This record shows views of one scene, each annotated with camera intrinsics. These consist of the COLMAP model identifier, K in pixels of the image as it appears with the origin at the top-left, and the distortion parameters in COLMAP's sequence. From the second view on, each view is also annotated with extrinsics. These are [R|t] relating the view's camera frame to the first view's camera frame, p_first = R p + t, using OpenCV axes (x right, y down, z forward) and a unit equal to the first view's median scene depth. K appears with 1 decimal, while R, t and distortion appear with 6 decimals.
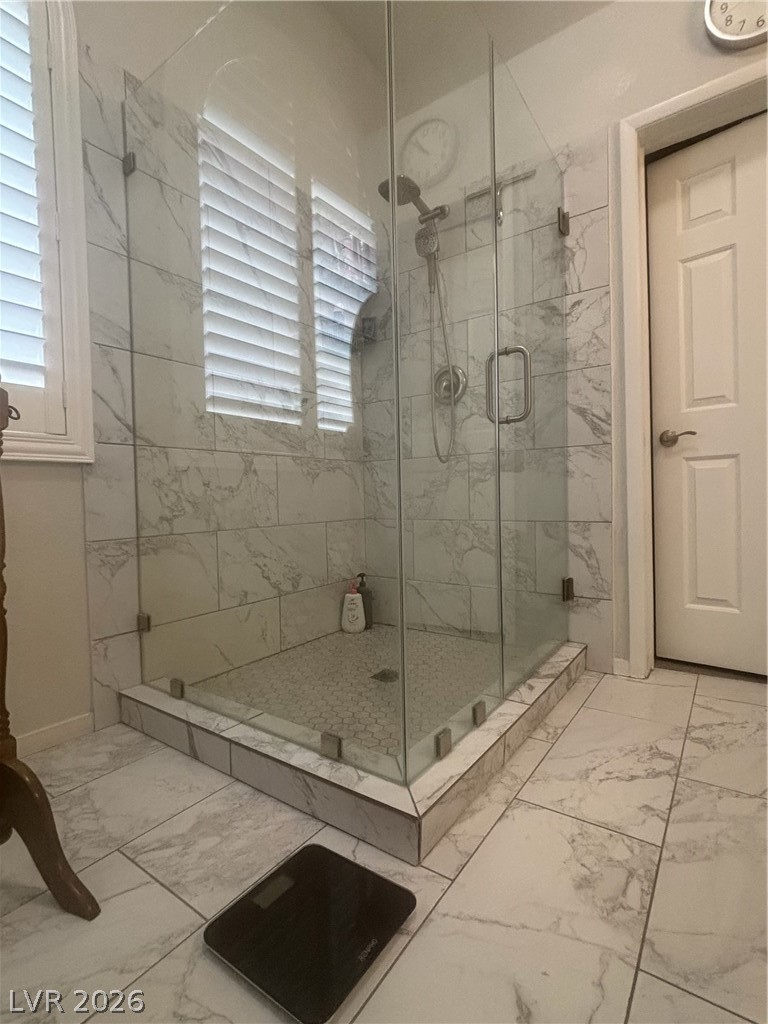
lens RADIAL K [[493.6, 0, 386.5], [0, 493.6, 511.4], [0, 0, 1]] dist [-0.004320, -0.000153]
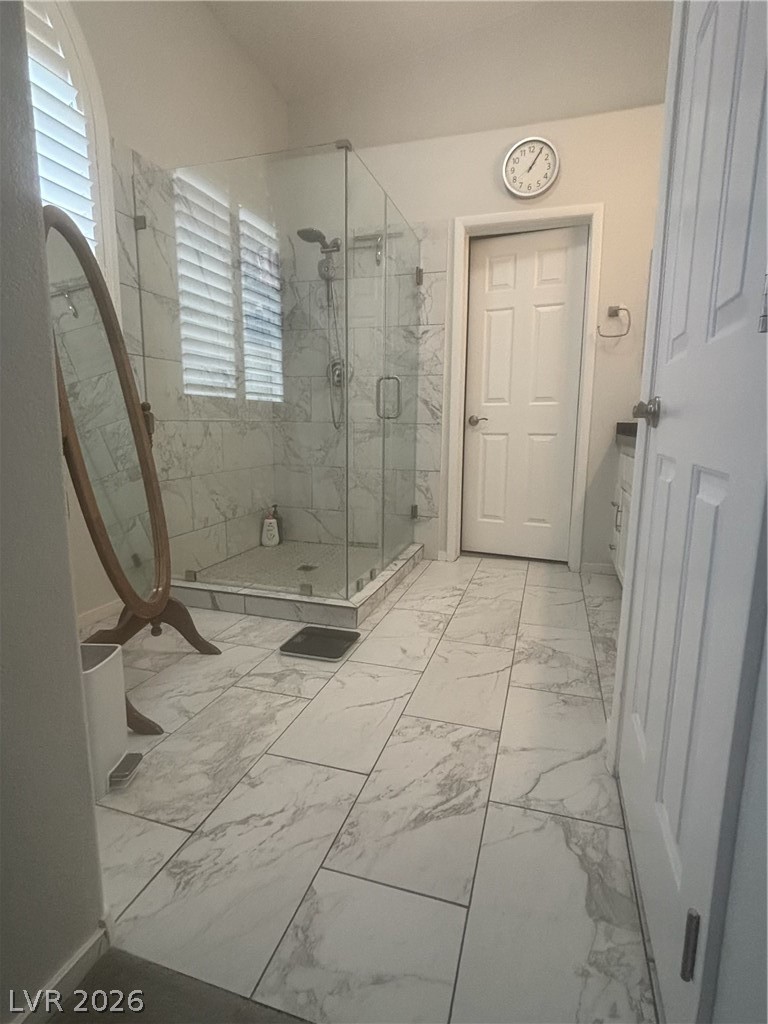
lens RADIAL K [[519.0, 0, 381.4], [0, 519.0, 518.3], [0, 0, 1]] dist [-0.001225, -0.001166]
pose [[0.952338, -0.024415, 0.304067, -0.272968], [-0.022014, 0.988692, 0.148336, -0.077739], [-0.304250, -0.147959, 0.941031, -0.620340]]
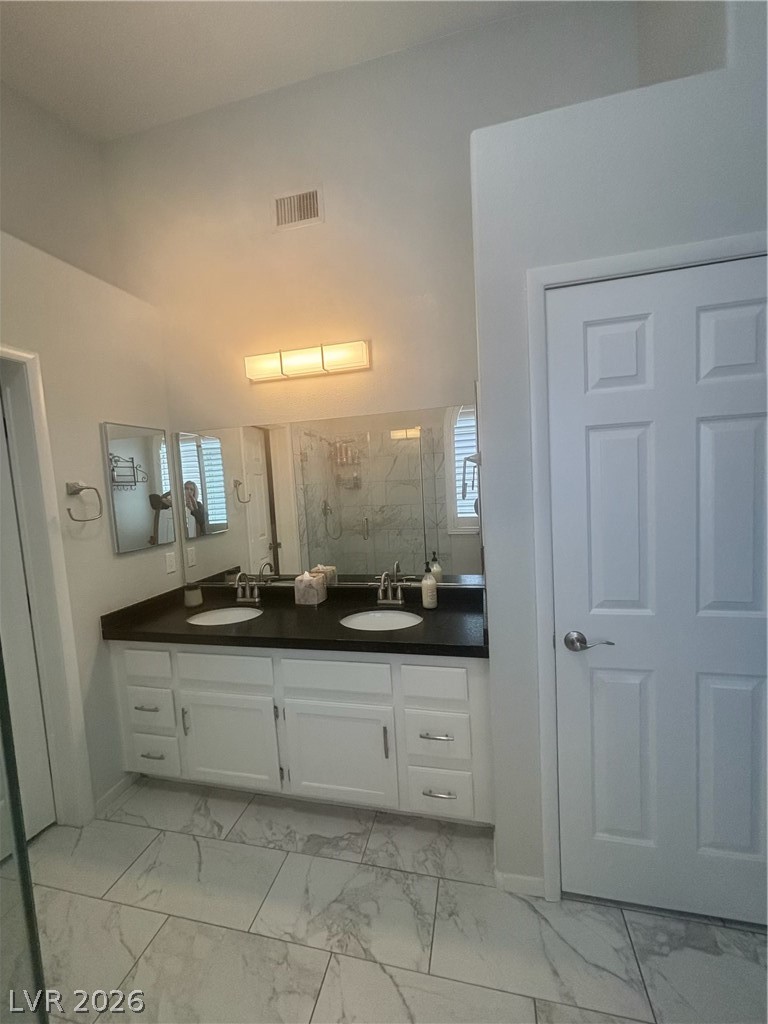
lens RADIAL K [[412.3, 0, 382.8], [0, 412.3, 514.2], [0, 0, 1]] dist [-0.004618, 0.001804]
pose [[-0.372693, -0.034732, 0.927304, -0.319007], [0.088912, 0.993365, 0.072941, -0.413718], [-0.923685, 0.109633, -0.367132, 0.380940]]
